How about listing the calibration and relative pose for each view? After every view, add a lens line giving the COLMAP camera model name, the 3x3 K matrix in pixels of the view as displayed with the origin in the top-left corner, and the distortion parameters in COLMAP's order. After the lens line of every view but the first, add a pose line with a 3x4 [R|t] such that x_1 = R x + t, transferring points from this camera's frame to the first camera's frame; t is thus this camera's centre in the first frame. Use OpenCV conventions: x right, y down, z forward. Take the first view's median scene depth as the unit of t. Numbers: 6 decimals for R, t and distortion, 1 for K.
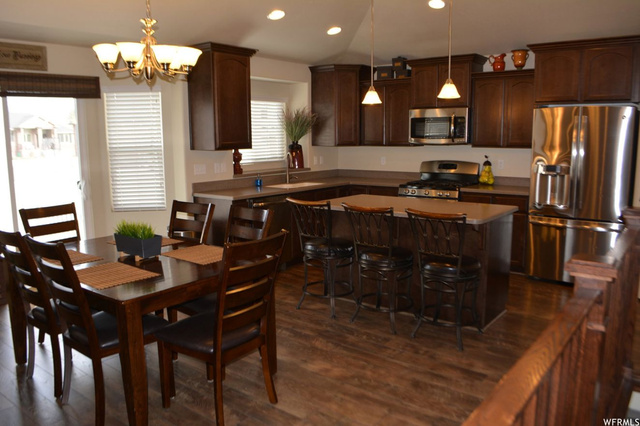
lens RADIAL K [[505.7, 0, 313.1], [0, 505.7, 214.8], [0, 0, 1]] dist [-0.083700, 0.012142]
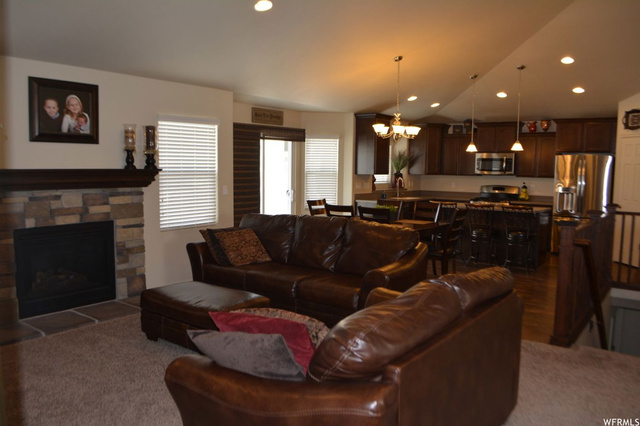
lens RADIAL K [[505.7, 0, 307.1], [0, 505.7, 214.4], [0, 0, 1]] dist [-0.083700, 0.012142]
pose [[0.999662, 0.022629, 0.012796, -0.419962], [-0.021784, 0.997793, -0.062719, 0.114037], [-0.014187, 0.062419, 0.997949, -0.668441]]
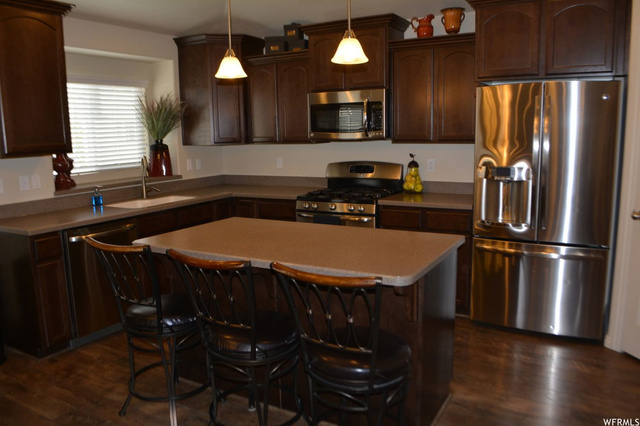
lens RADIAL K [[505.7, 0, 315.0], [0, 505.7, 215.1], [0, 0, 1]] dist [-0.083700, 0.012142]
pose [[0.988863, -0.036769, 0.144215, 0.102314], [0.035558, 0.999307, 0.010969, -0.044991], [-0.144518, -0.005719, 0.989486, 0.308185]]
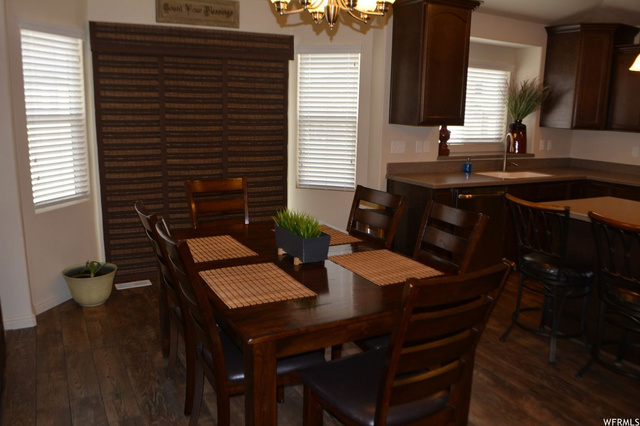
lens RADIAL K [[505.7, 0, 315.5], [0, 505.7, 212.6], [0, 0, 1]] dist [-0.083700, 0.012142]
pose [[0.920410, 0.108380, -0.375631, -0.024192], [-0.091959, 0.993866, 0.061432, -0.021001], [0.379985, -0.022000, 0.924731, 0.169297]]
